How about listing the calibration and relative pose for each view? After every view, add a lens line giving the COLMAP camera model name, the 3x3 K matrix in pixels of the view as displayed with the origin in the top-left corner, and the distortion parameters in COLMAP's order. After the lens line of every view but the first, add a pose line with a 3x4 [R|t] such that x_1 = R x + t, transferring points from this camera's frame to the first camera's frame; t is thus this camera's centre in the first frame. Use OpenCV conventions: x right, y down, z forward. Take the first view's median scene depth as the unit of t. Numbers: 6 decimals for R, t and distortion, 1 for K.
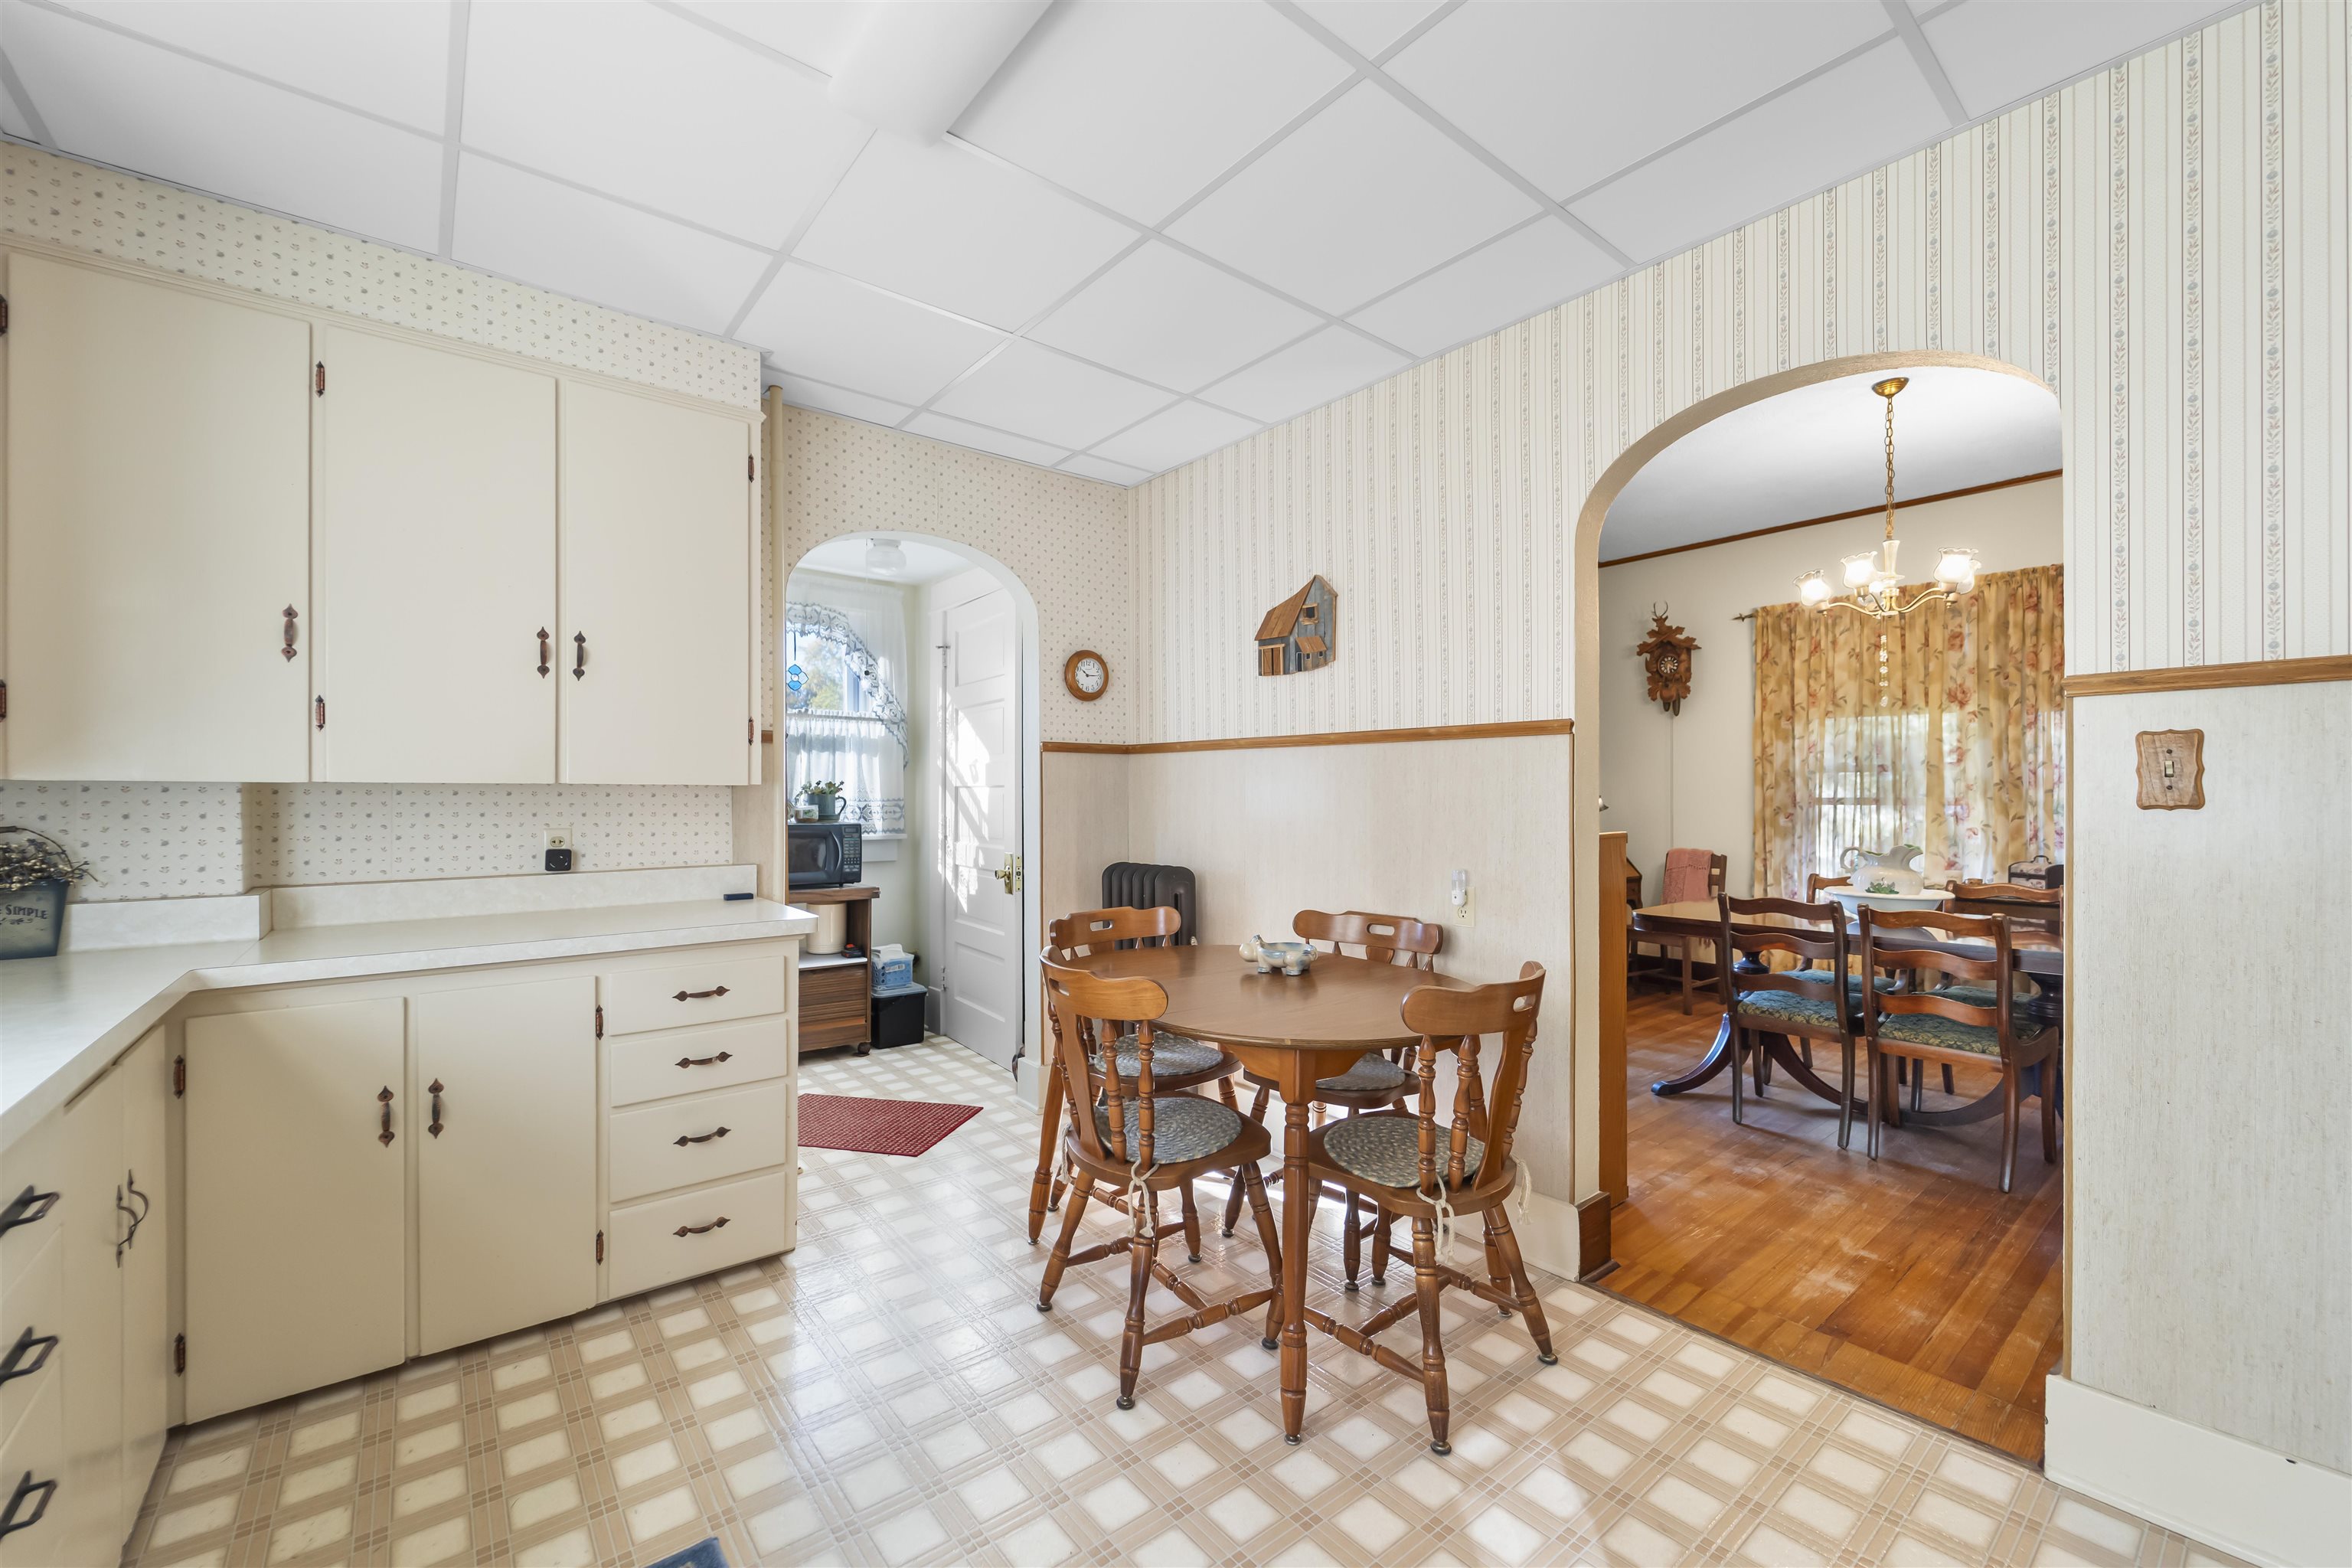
lens RADIAL K [[951.8, 0, 1175.8], [0, 951.8, 803.2], [0, 0, 1]] dist [0.001026, -0.002084]
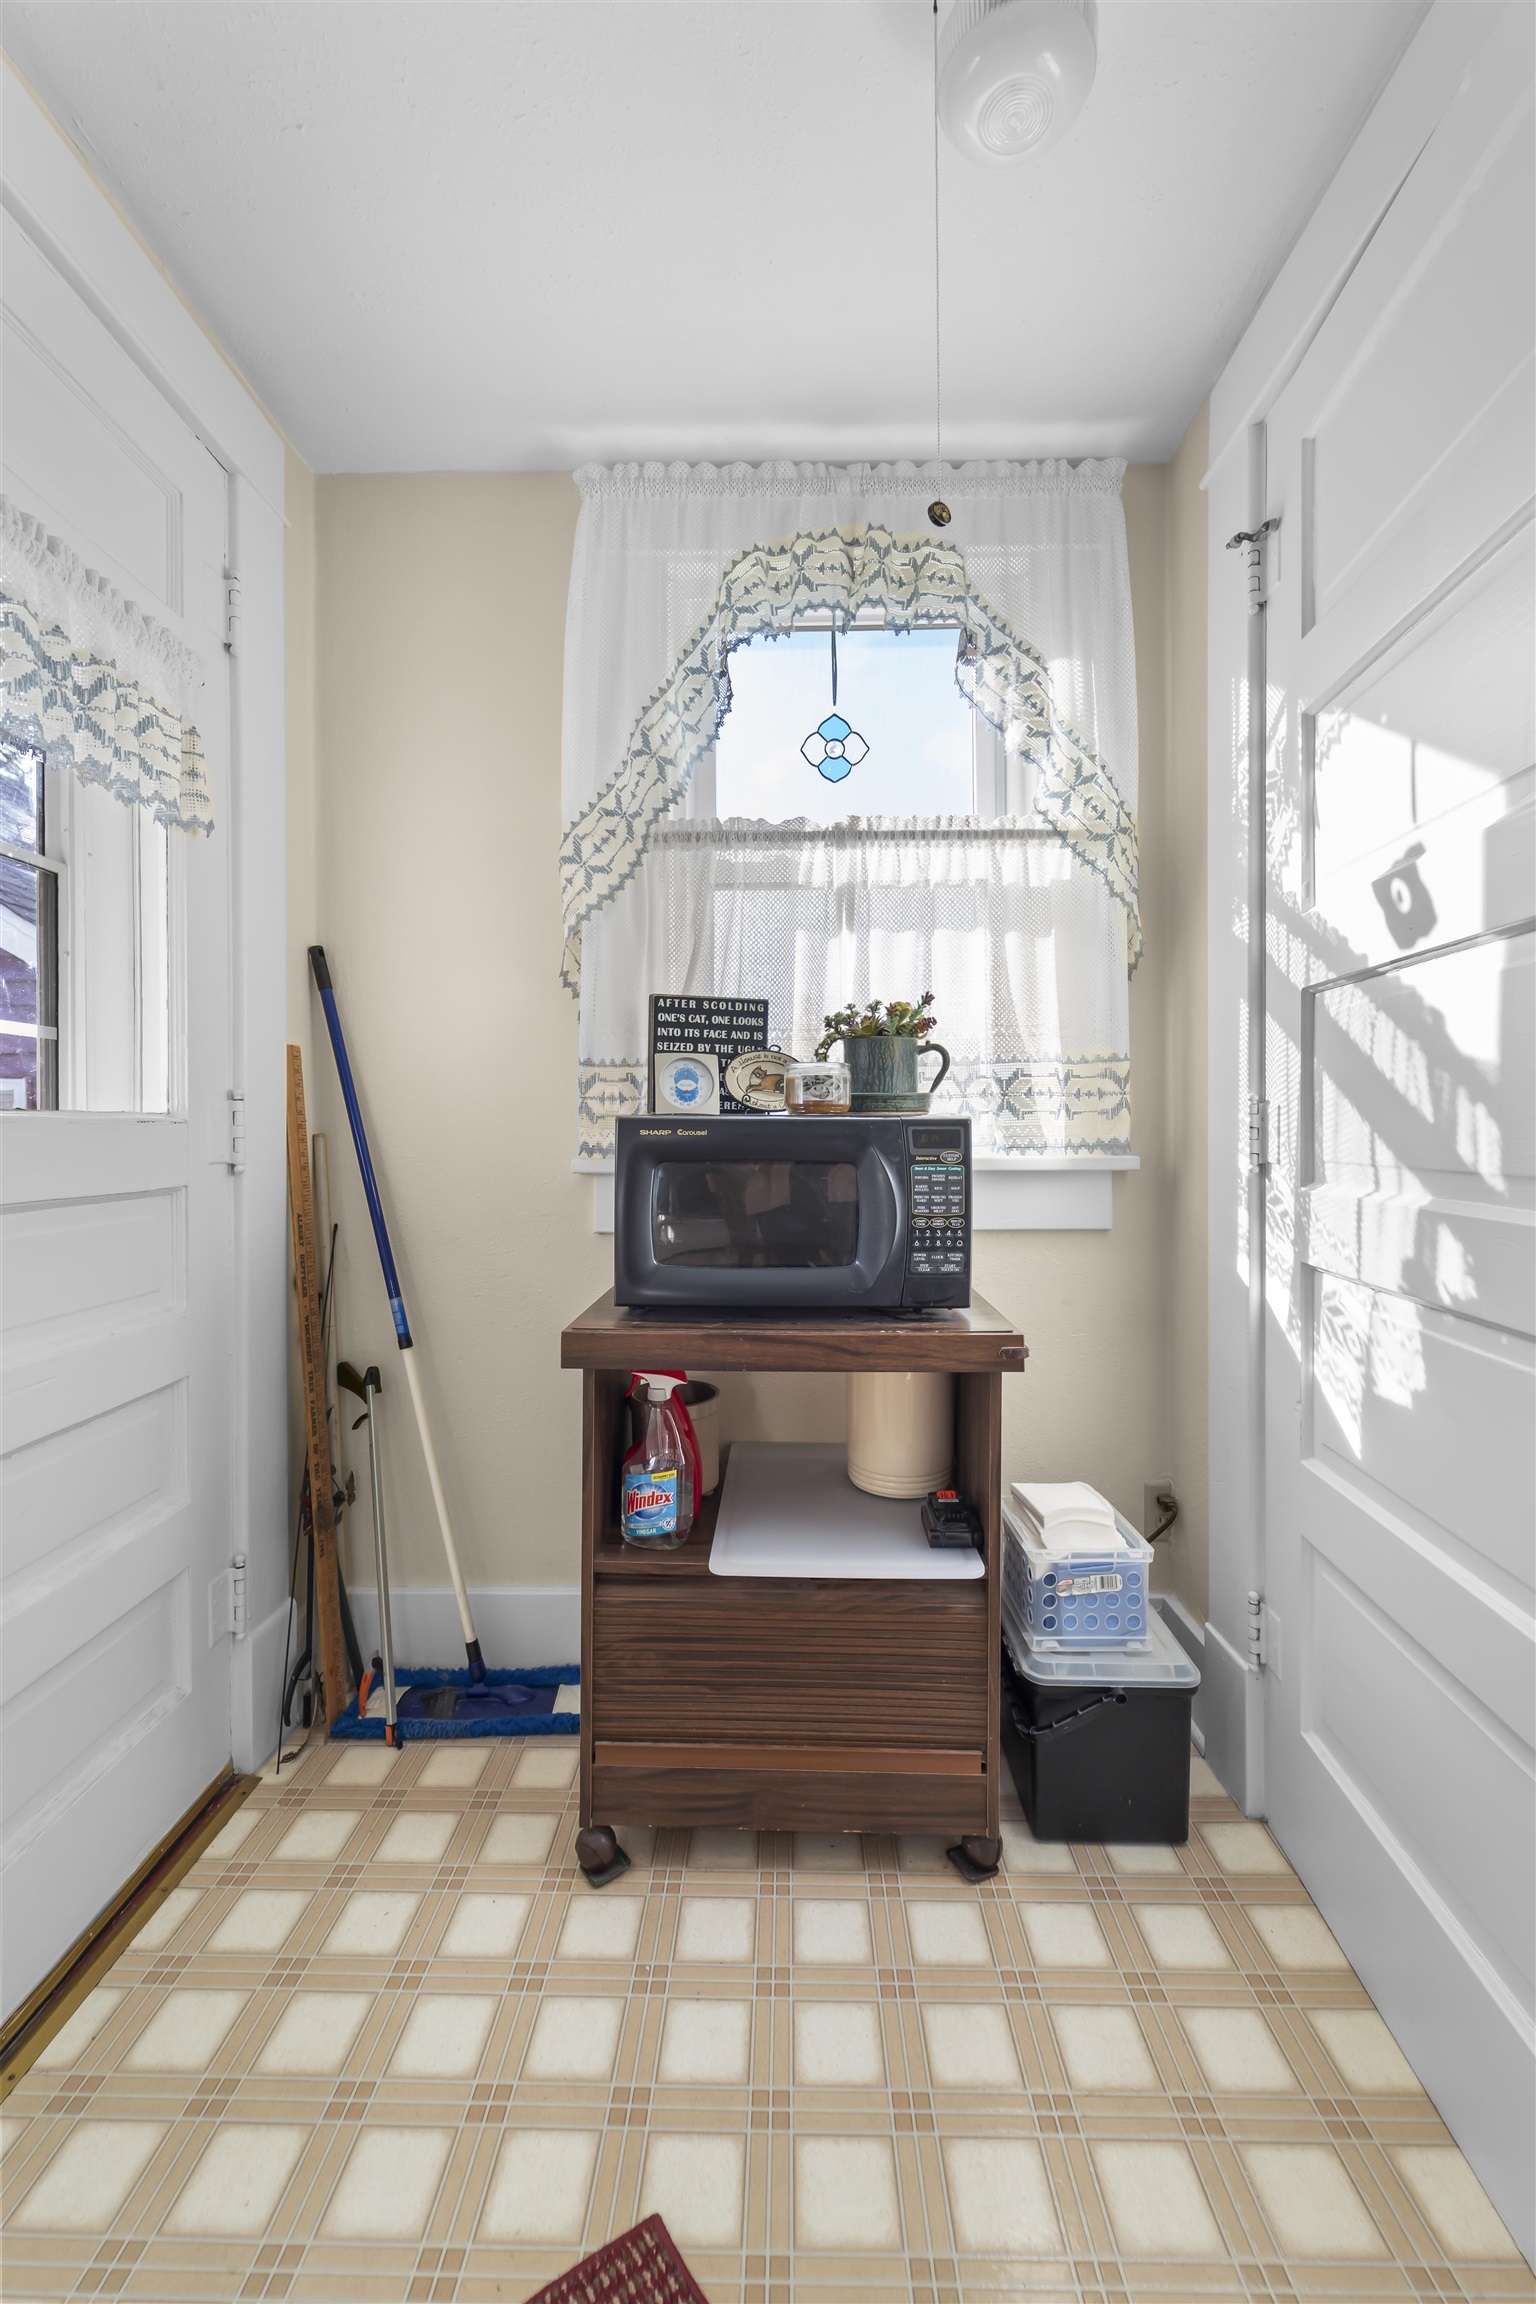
lens RADIAL K [[932.3, 0, 763.3], [0, 932.3, 1134.0], [0, 0, 1]] dist [0.001026, -0.002084]
pose [[0.768248, 0.001388, -0.640150, -0.180542], [0.004573, 0.999960, 0.007657, 0.023012], [0.640136, -0.008810, 0.768211, 0.694533]]
